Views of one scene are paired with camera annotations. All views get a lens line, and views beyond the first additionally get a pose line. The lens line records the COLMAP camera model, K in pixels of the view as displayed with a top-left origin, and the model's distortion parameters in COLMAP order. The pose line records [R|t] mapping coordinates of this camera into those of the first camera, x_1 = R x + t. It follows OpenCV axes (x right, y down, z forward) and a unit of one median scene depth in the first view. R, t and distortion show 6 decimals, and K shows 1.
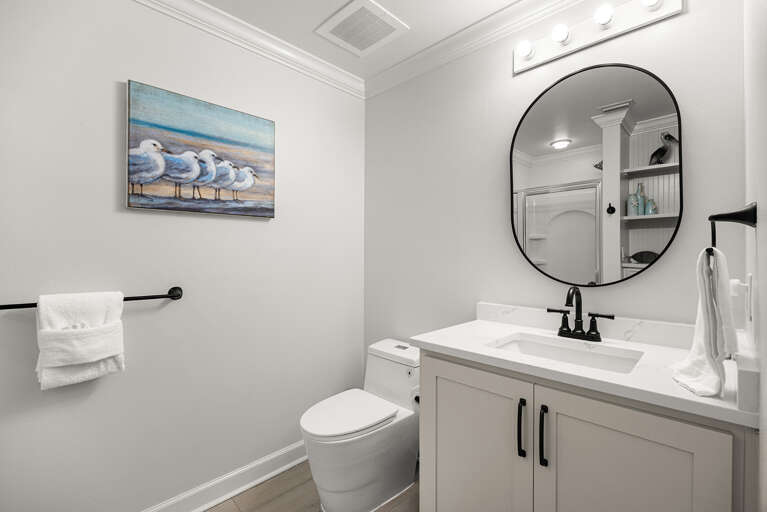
lens RADIAL K [[345.8, 0, 388.3], [0, 345.8, 252.1], [0, 0, 1]] dist [-0.011292, -0.000088]
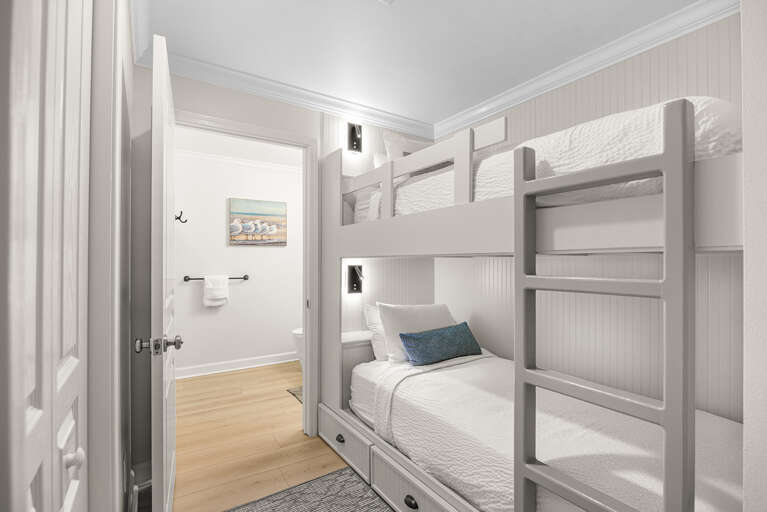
lens RADIAL K [[368.9, 0, 382.1], [0, 368.9, 260.1], [0, 0, 1]] dist [-0.000172, 0.000002]
pose [[0.973281, -0.002473, -0.229603, 0.917689], [0.002038, 0.999996, -0.002130, -0.000431], [0.229607, 0.001605, 0.973282, -1.323006]]
